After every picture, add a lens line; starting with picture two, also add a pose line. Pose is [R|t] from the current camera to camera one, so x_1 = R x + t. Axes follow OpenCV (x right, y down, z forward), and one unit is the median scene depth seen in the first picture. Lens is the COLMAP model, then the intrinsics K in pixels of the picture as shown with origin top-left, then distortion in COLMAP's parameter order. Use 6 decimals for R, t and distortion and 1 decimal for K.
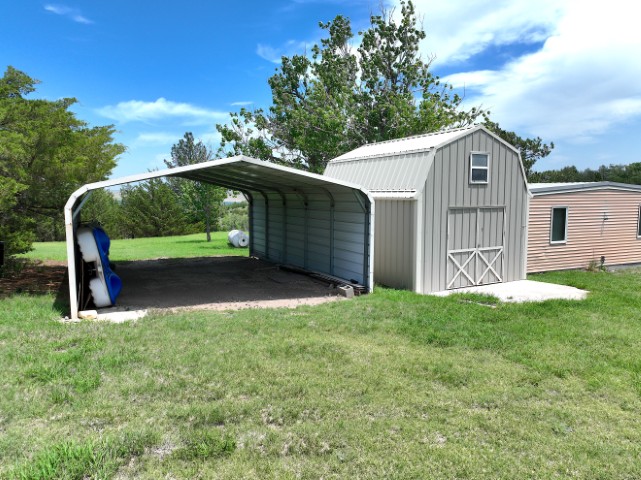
lens RADIAL K [[450.1, 0, 320.5], [0, 450.1, 240.0], [0, 0, 1]] dist [0.004171, 0.000008]
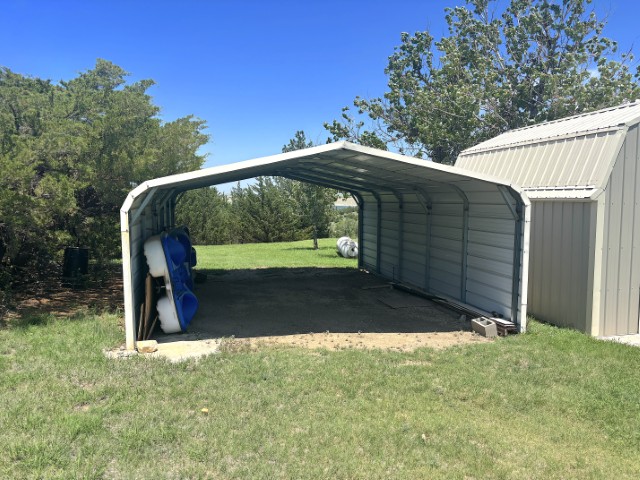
lens RADIAL K [[486.1, 0, 320.0], [0, 486.1, 240.0], [0, 0, 1]] dist [0.025127, -0.010037]
pose [[0.969497, 0.018108, -0.244435, -0.010339], [-0.021601, 0.999699, -0.011617, -0.011592], [0.244151, 0.016542, 0.969596, 0.170034]]
